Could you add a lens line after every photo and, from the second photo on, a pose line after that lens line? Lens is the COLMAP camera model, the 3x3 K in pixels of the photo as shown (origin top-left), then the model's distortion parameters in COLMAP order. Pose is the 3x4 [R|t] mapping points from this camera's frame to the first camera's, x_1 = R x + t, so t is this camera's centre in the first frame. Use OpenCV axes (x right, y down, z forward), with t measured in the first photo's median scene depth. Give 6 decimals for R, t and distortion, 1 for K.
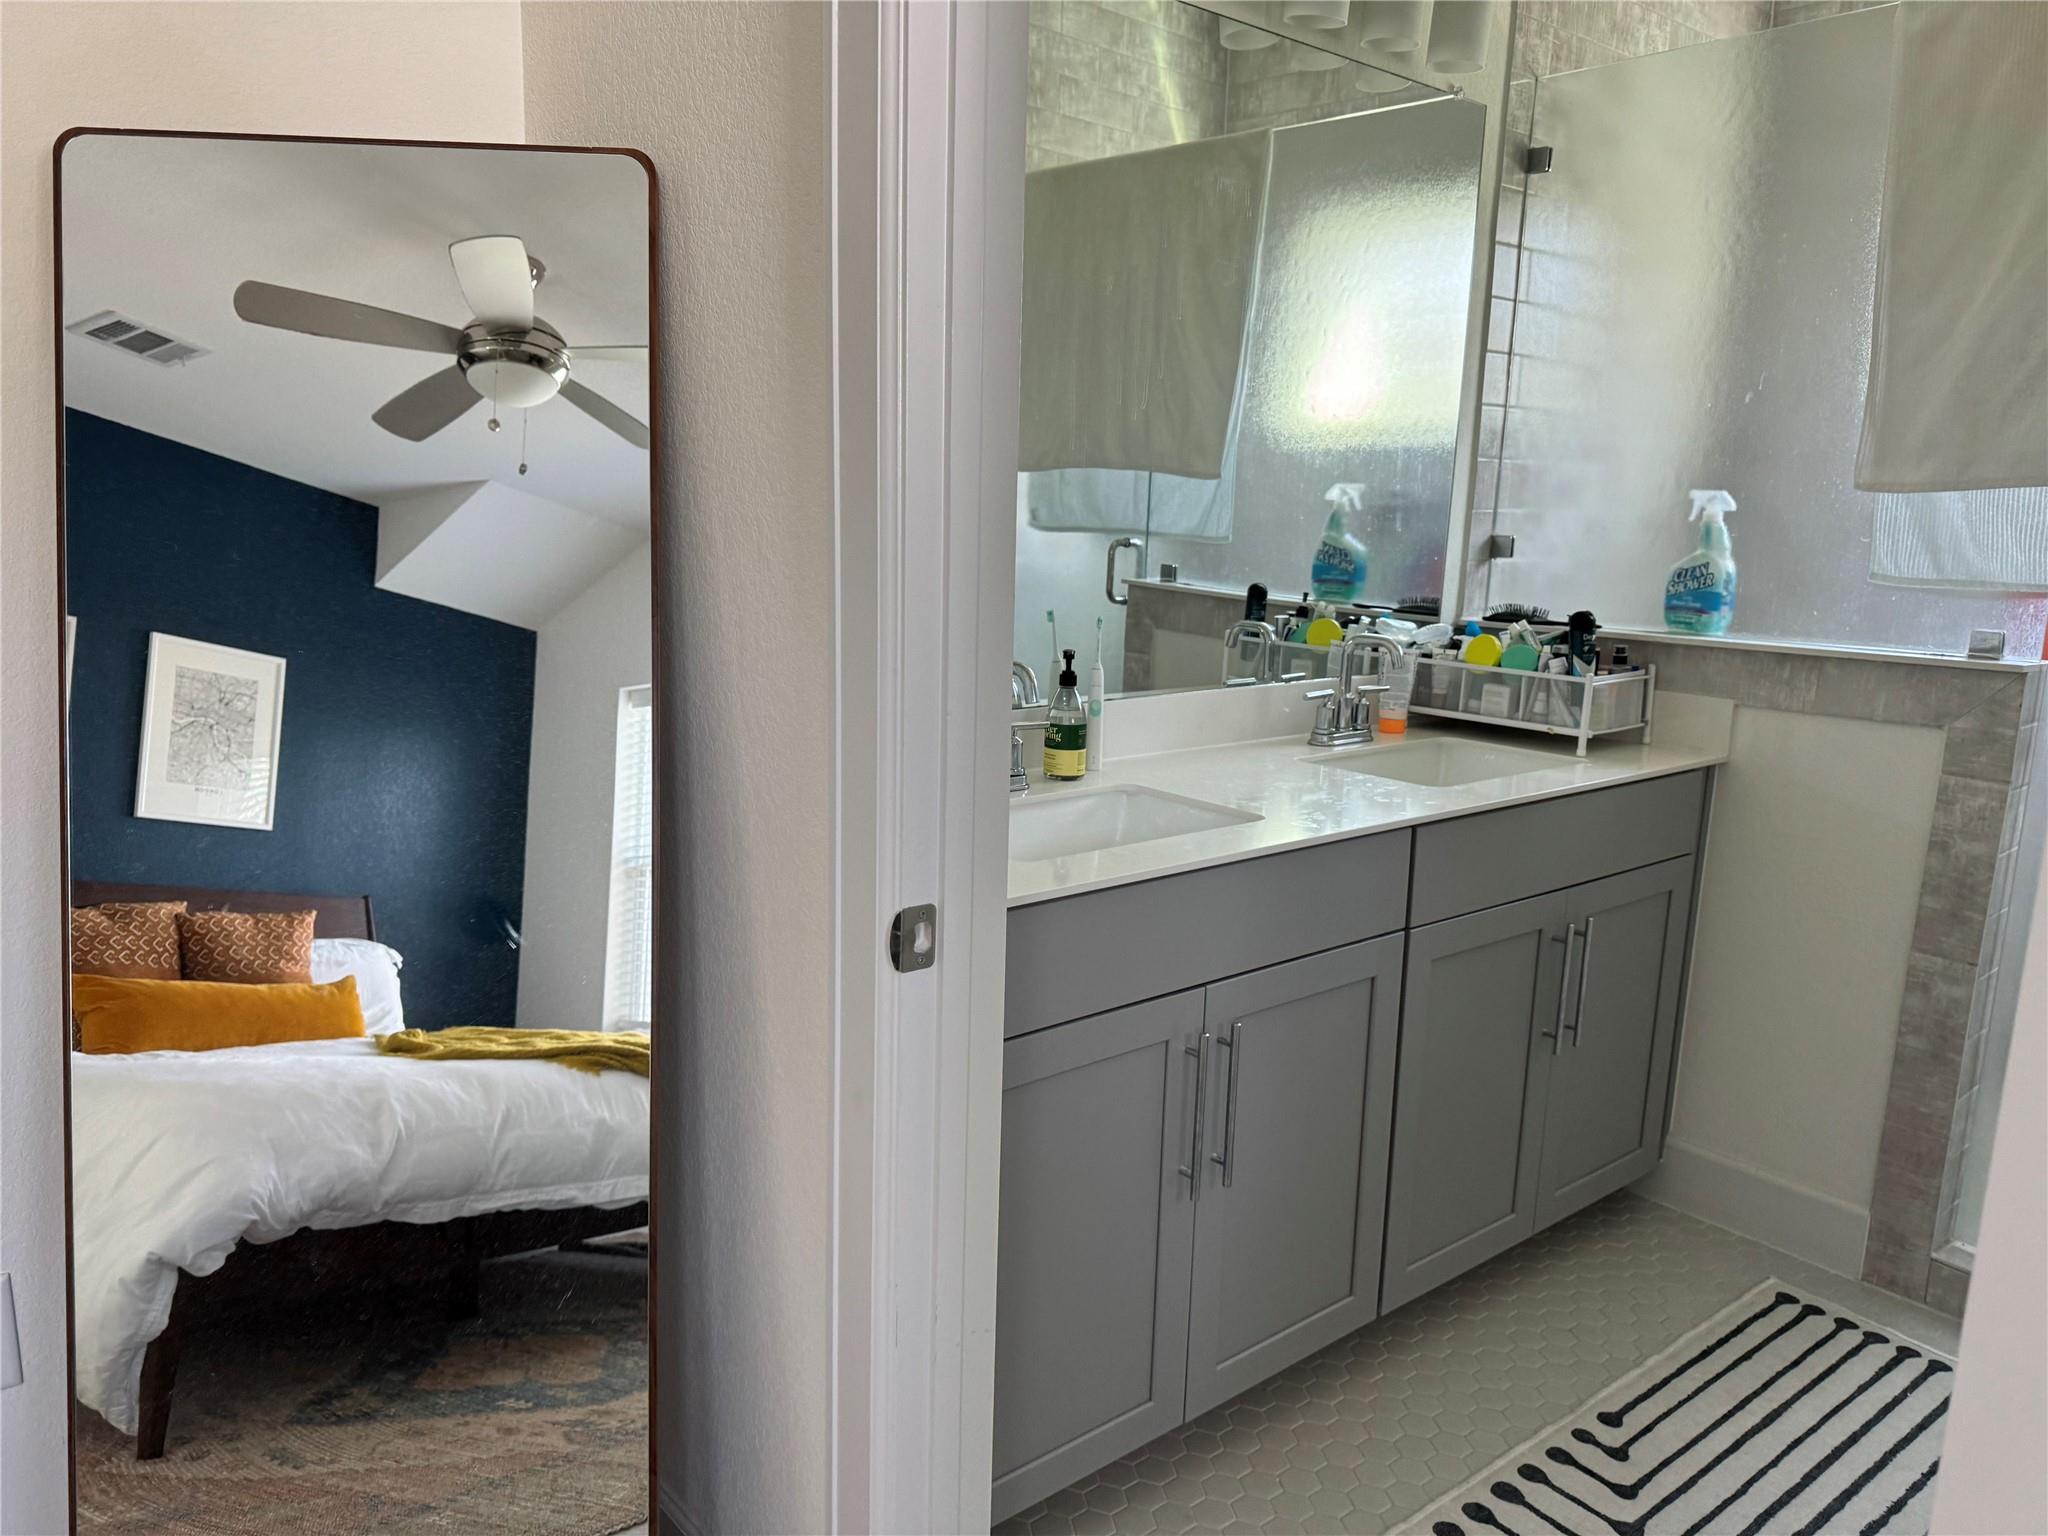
lens RADIAL K [[1433.1, 0, 1030.4], [0, 1433.1, 787.2], [0, 0, 1]] dist [0.098358, -0.138228]
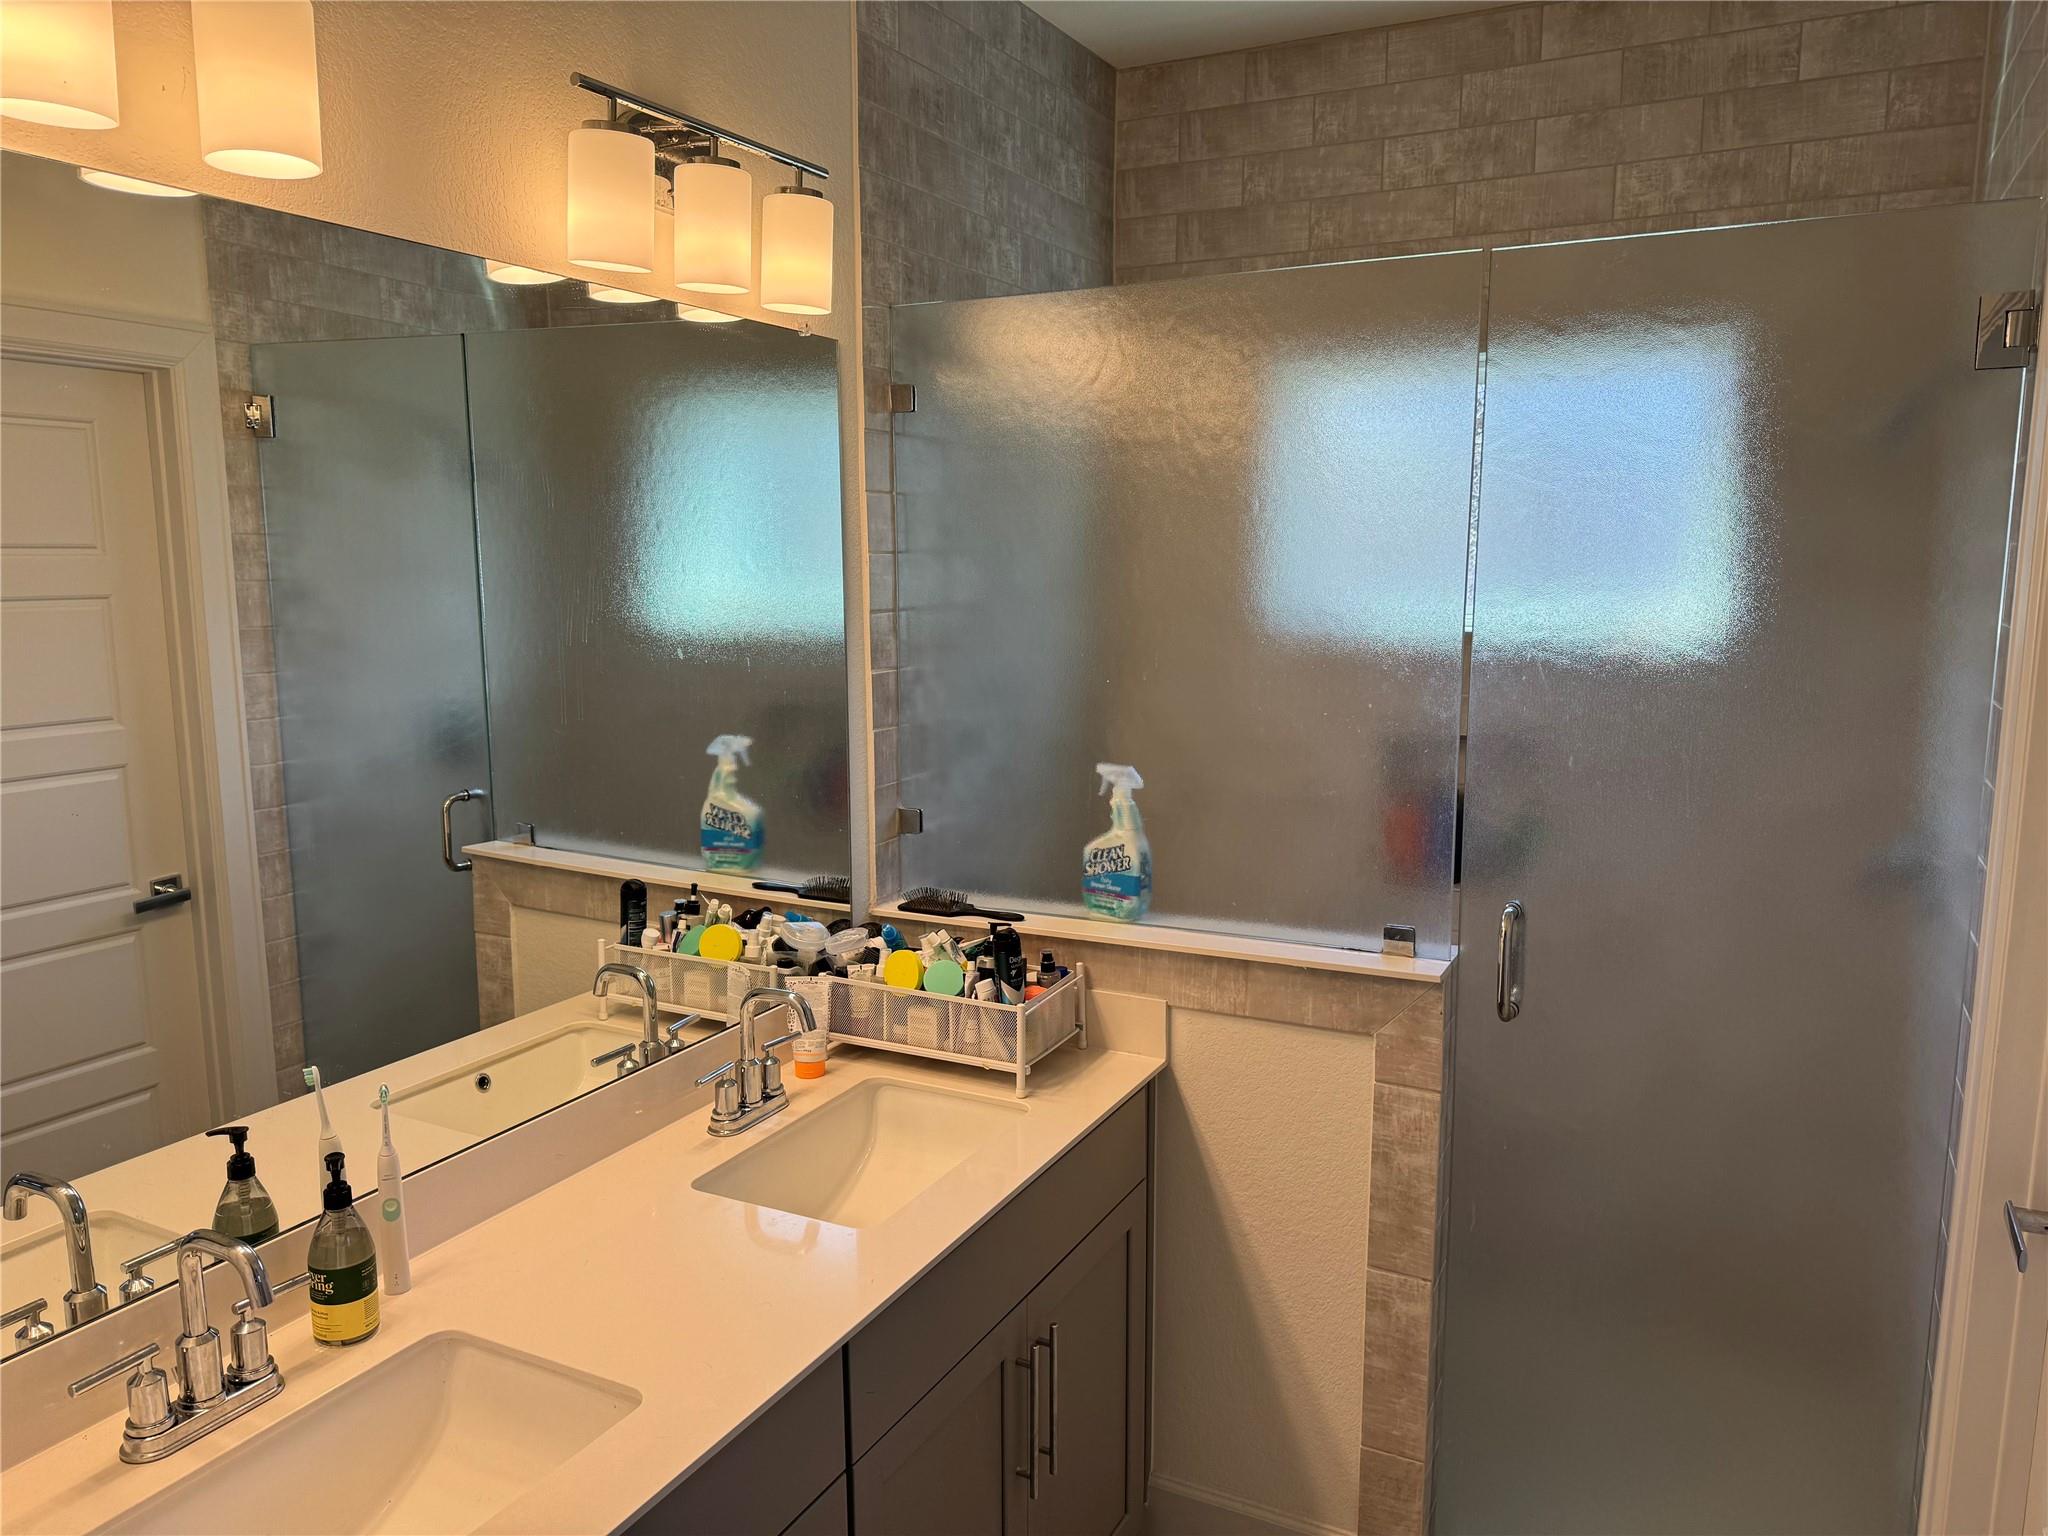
lens RADIAL K [[1447.3, 0, 1015.0], [0, 1447.3, 770.2], [0, 0, 1]] dist [0.117274, -0.136704]
pose [[0.924937, -0.087747, 0.369853, 0.067258], [0.102690, 0.994494, -0.020868, -0.189262], [-0.365986, 0.057282, 0.928856, 0.170151]]
